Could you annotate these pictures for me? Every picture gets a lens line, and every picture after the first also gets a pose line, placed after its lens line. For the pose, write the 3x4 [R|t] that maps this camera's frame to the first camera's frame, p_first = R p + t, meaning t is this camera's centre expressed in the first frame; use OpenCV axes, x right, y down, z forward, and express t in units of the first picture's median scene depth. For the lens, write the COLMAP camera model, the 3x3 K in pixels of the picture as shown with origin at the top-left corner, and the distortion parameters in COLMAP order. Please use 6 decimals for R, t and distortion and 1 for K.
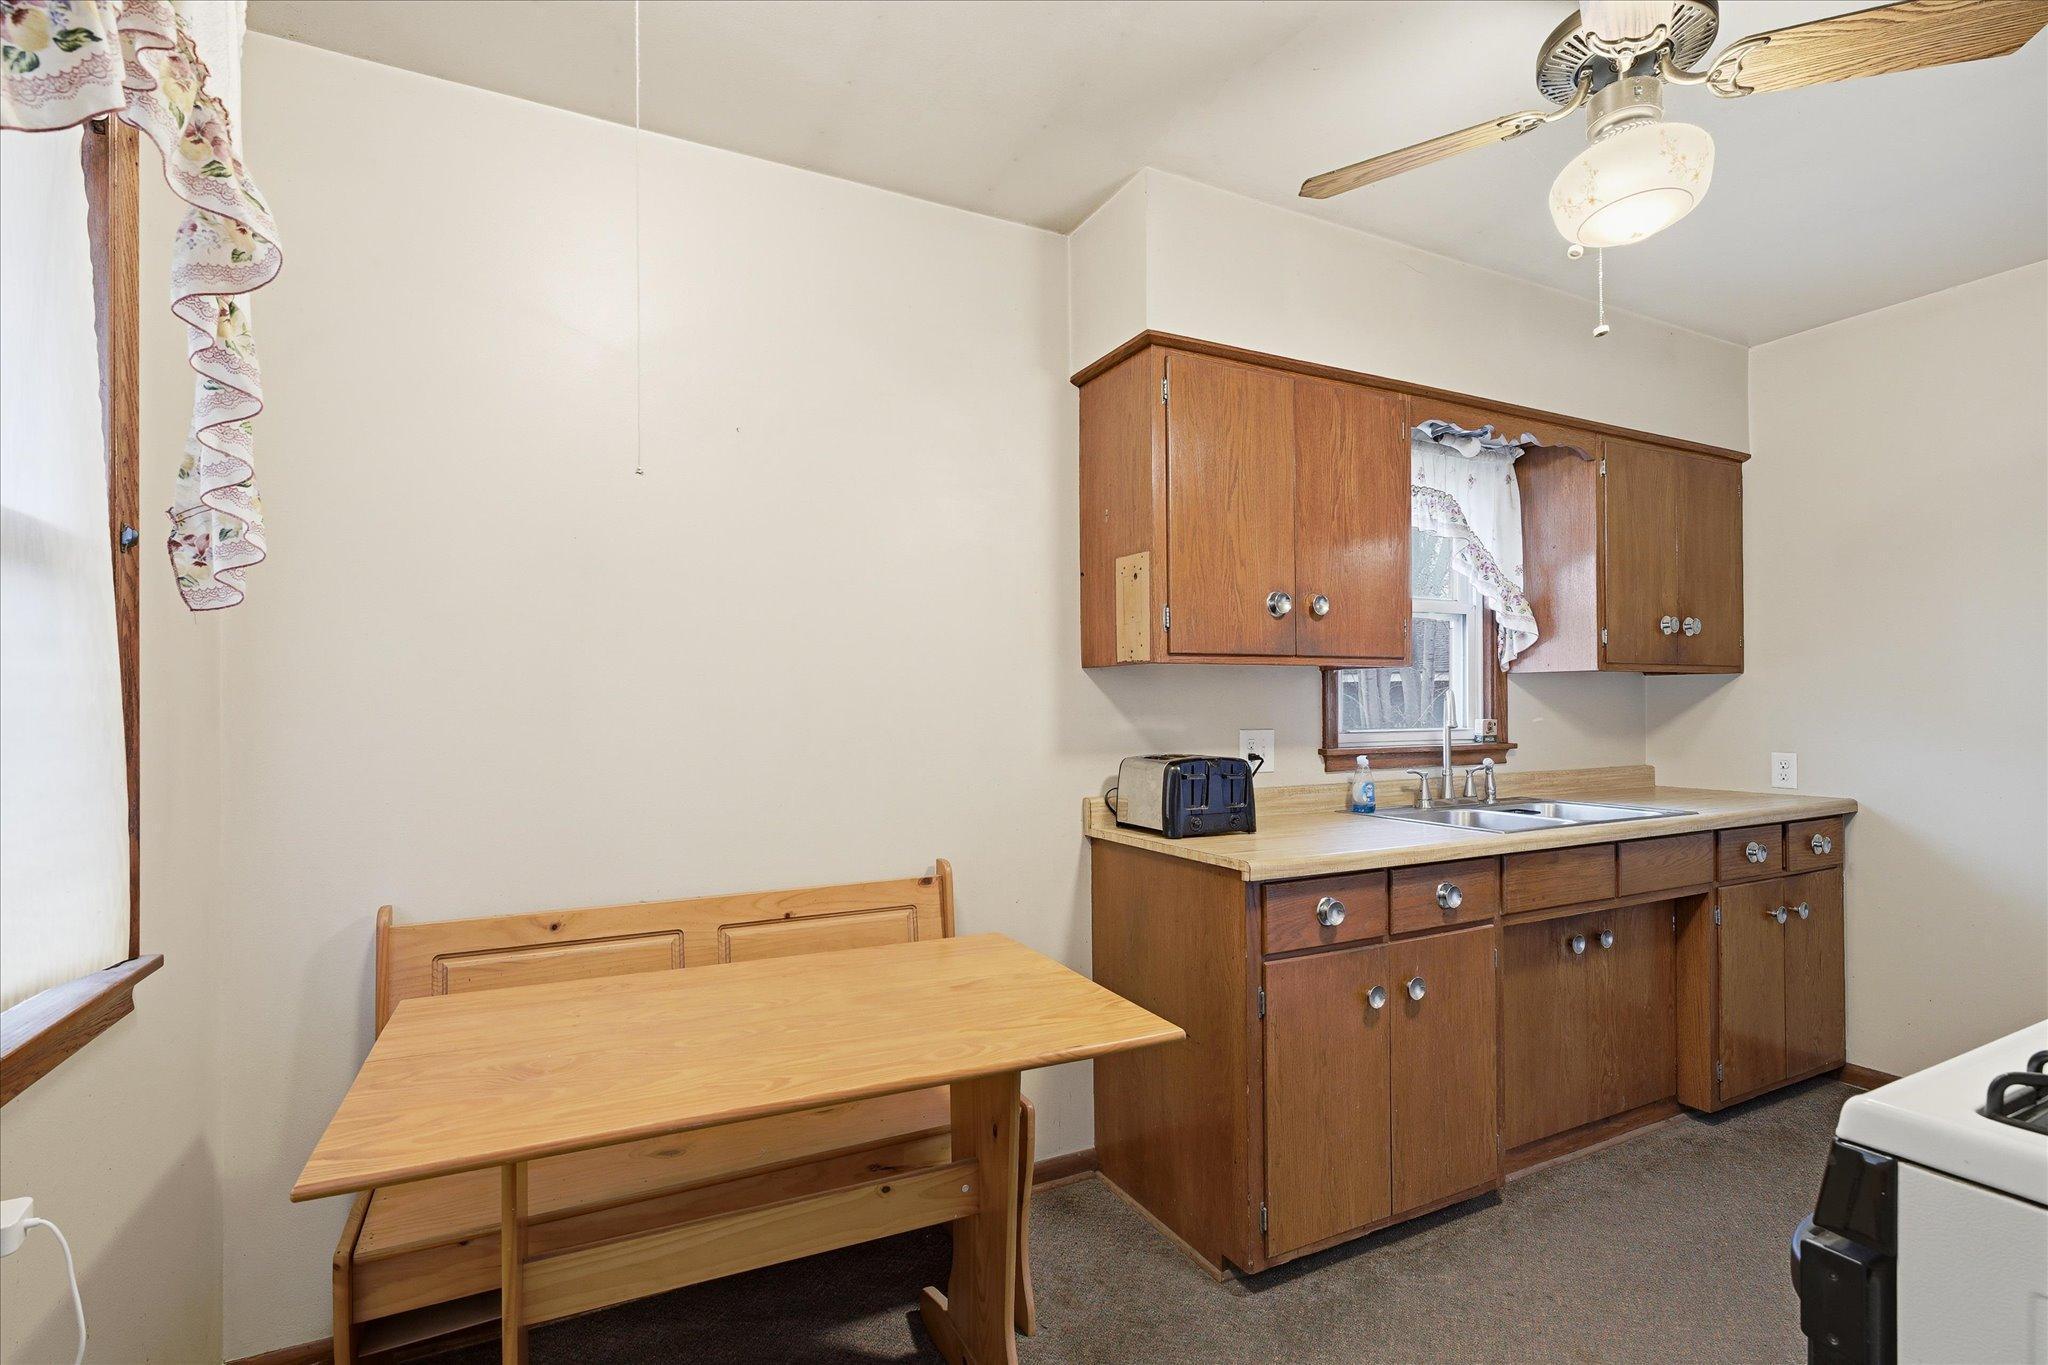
lens RADIAL K [[945.8, 0, 1019.5], [0, 945.8, 696.0], [0, 0, 1]] dist [0.000736, 0.000579]
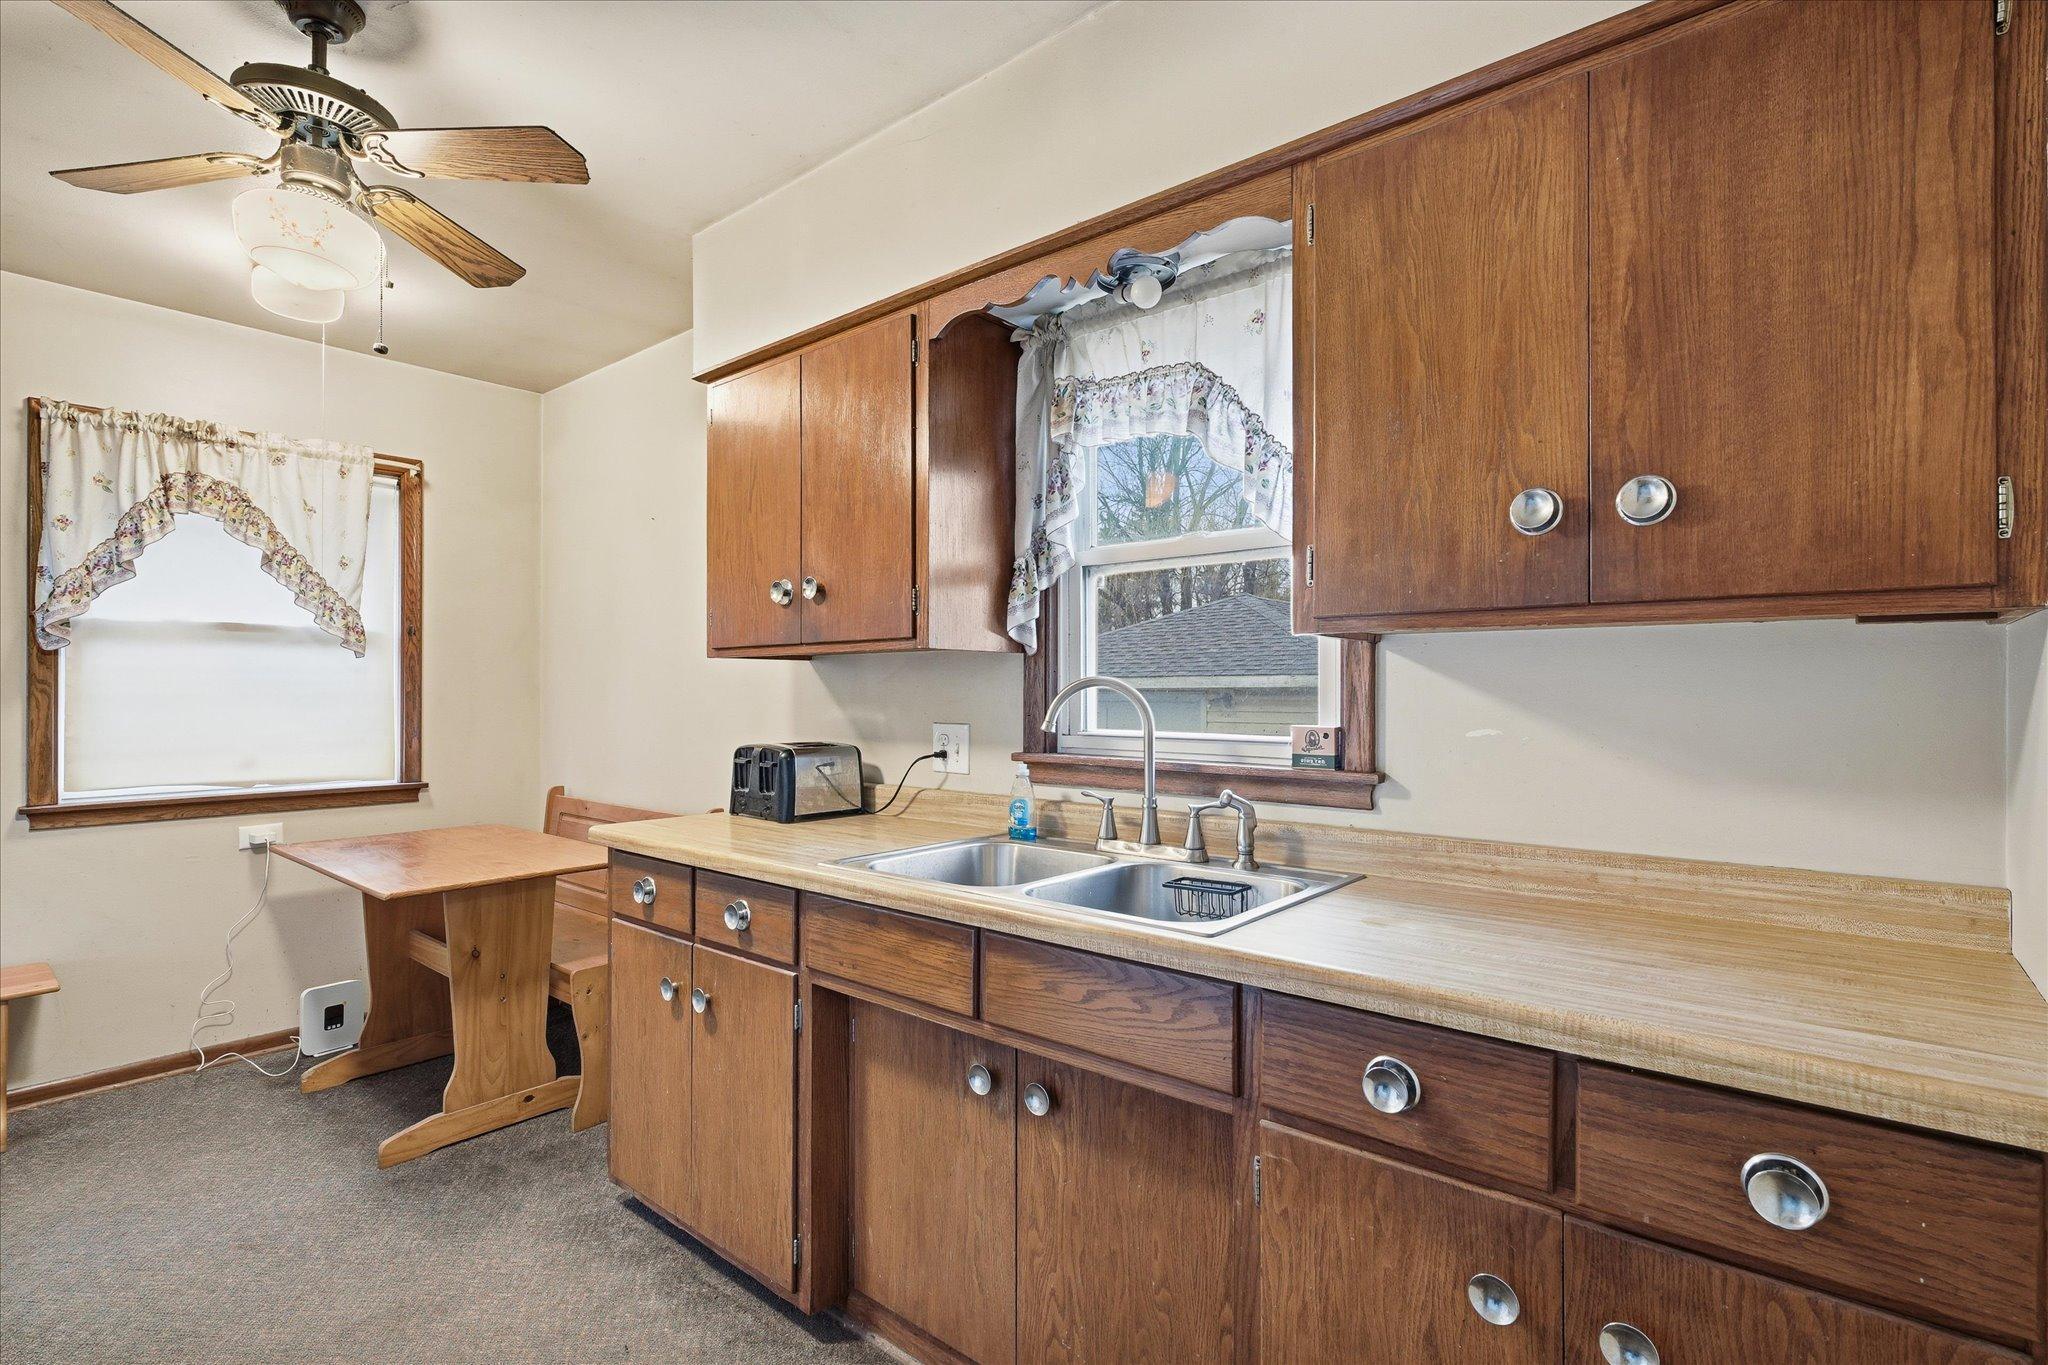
lens RADIAL K [[963.4, 0, 1024.0], [0, 963.4, 682.5], [0, 0, 1]] dist [0.001723, 0.000601]
pose [[0.394051, -0.000710, -0.919088, 1.215568], [0.005823, 0.999982, 0.001724, -0.004391], [0.919070, -0.006031, 0.394048, 0.787978]]
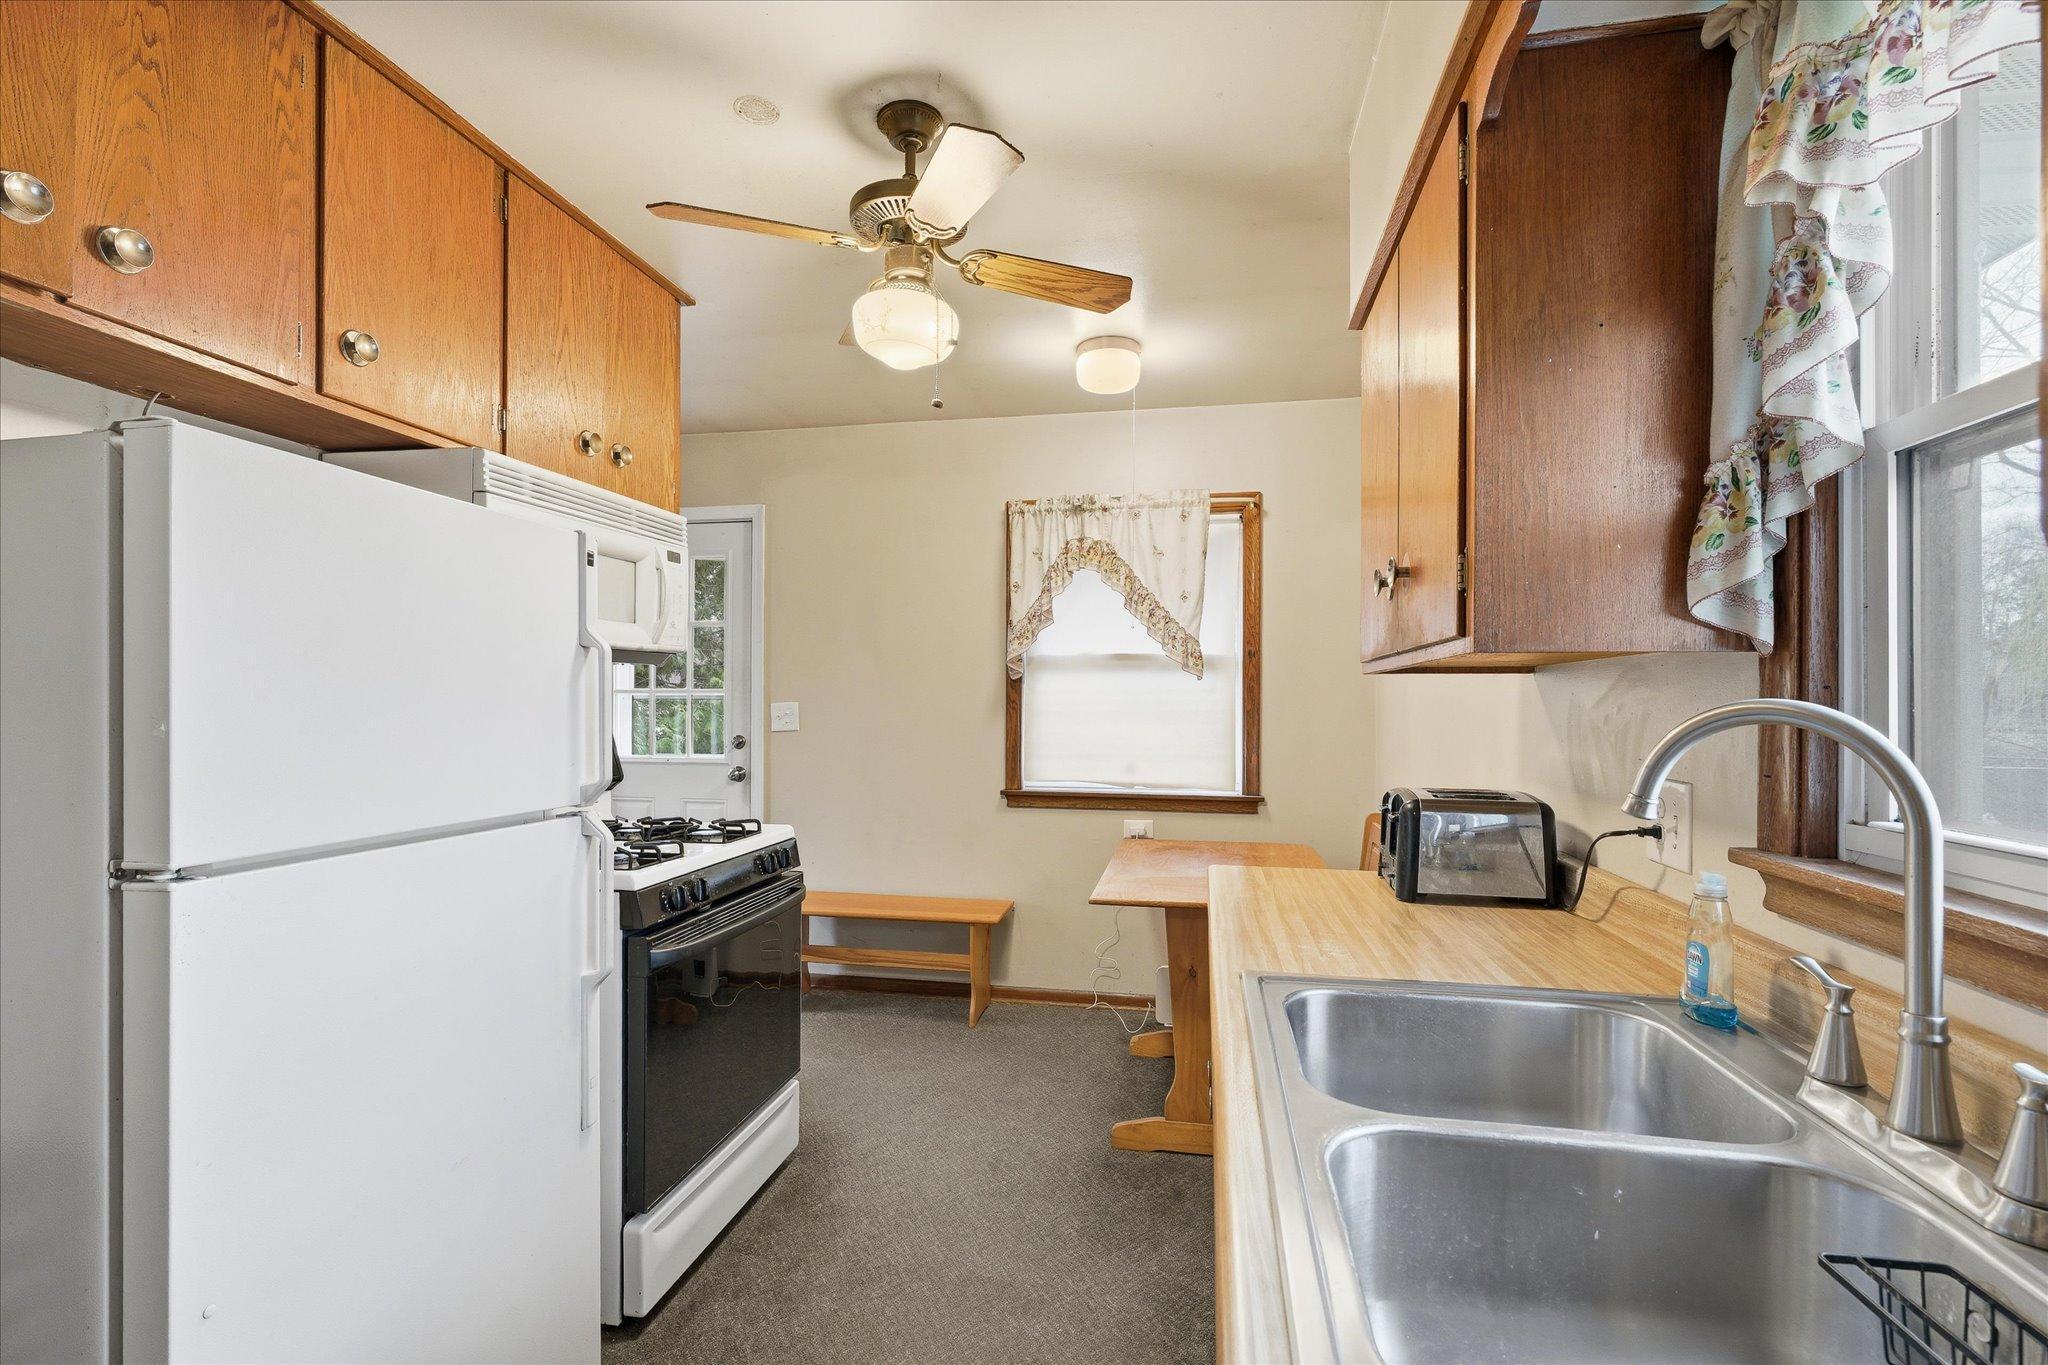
lens RADIAL K [[945.8, 0, 1019.5], [0, 945.8, 696.0], [0, 0, 1]] dist [0.000736, 0.000579]
pose [[-0.613881, -0.001086, -0.789398, 0.943451], [0.006736, 0.999955, -0.006614, -0.008965], [0.789370, -0.009377, -0.613846, 1.152047]]
